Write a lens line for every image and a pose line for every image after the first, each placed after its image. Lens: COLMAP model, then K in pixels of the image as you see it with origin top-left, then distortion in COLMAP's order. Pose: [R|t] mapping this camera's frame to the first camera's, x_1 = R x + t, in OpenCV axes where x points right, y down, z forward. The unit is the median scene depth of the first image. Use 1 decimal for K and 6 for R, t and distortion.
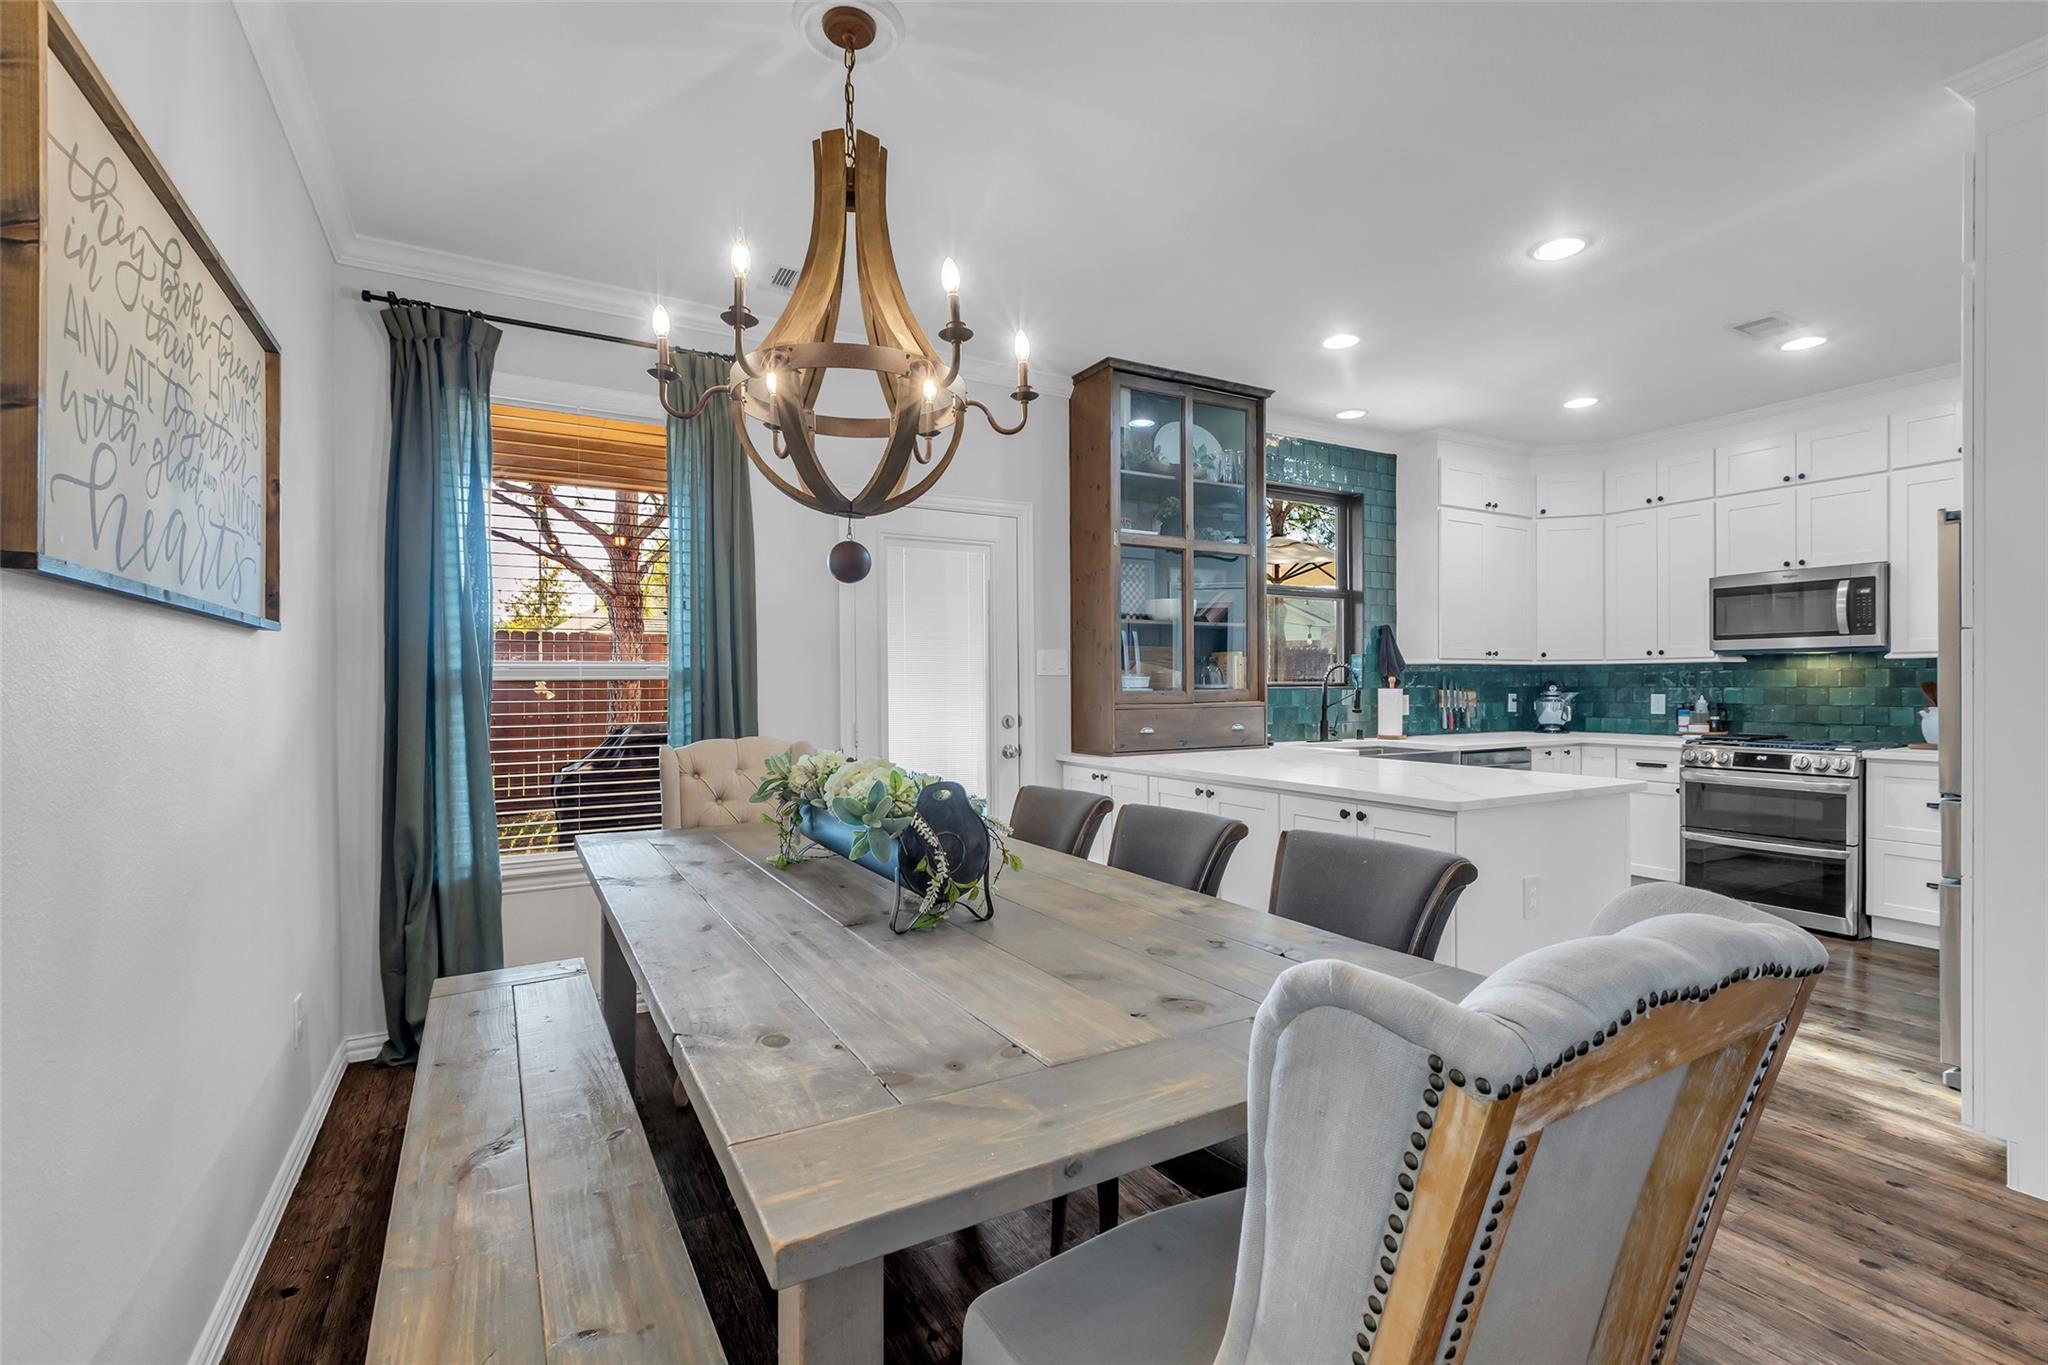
lens RADIAL K [[916.3, 0, 1048.0], [0, 916.3, 688.6], [0, 0, 1]] dist [0.012626, -0.003528]
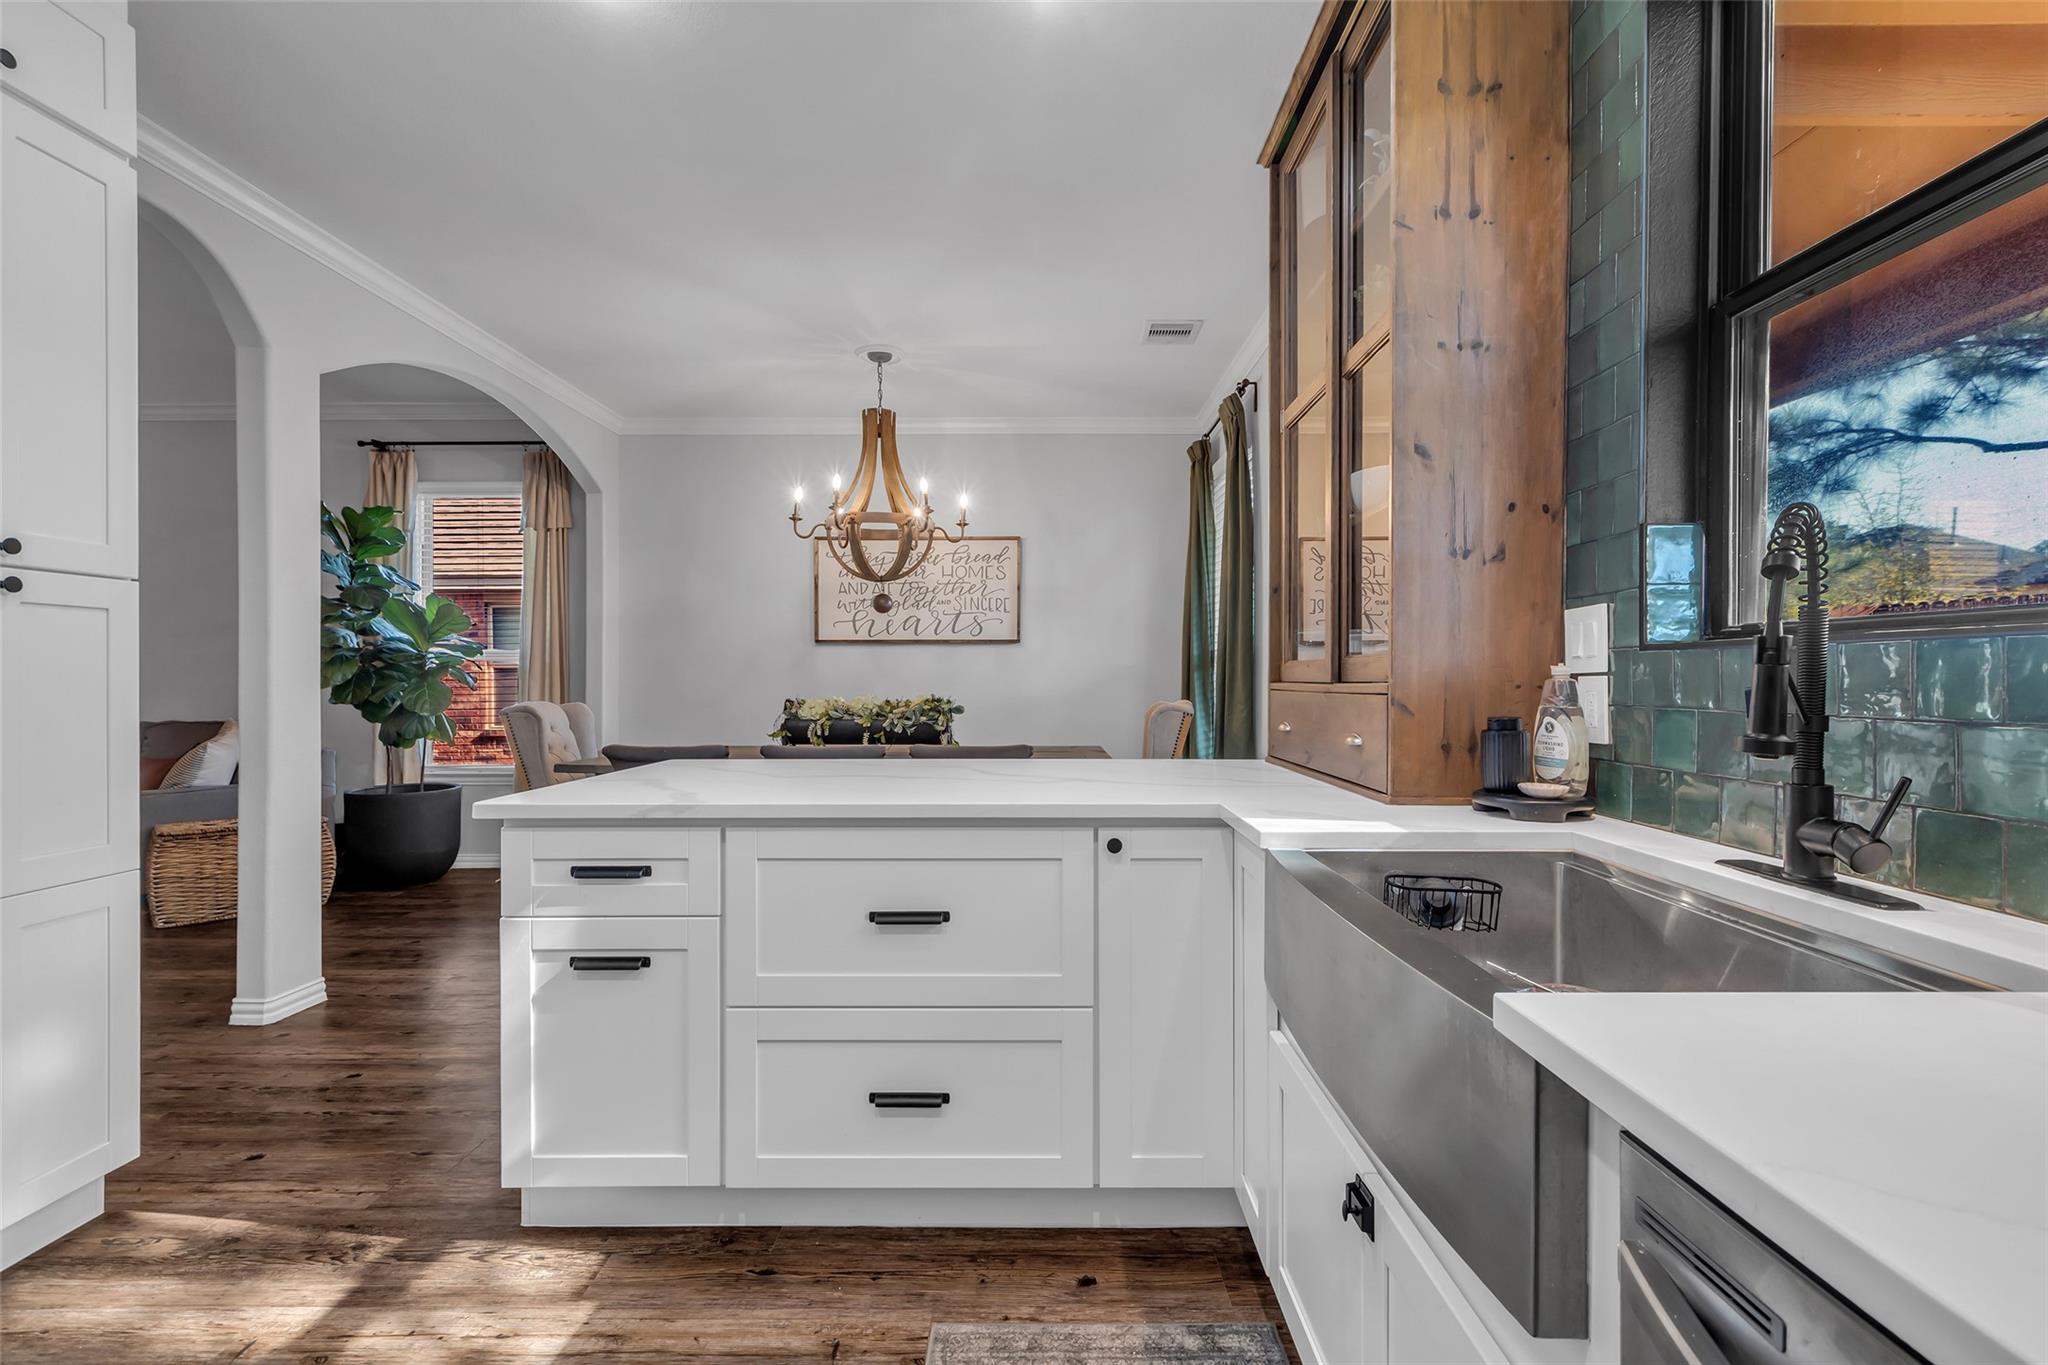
lens RADIAL K [[916.3, 0, 1034.8], [0, 916.3, 684.9], [0, 0, 1]] dist [0.012626, -0.003528]
pose [[-0.506966, 0.012725, -0.861872, 0.588062], [-0.000865, 0.999883, 0.015272, 0.008053], [0.861965, 0.008488, -0.506896, 0.971142]]
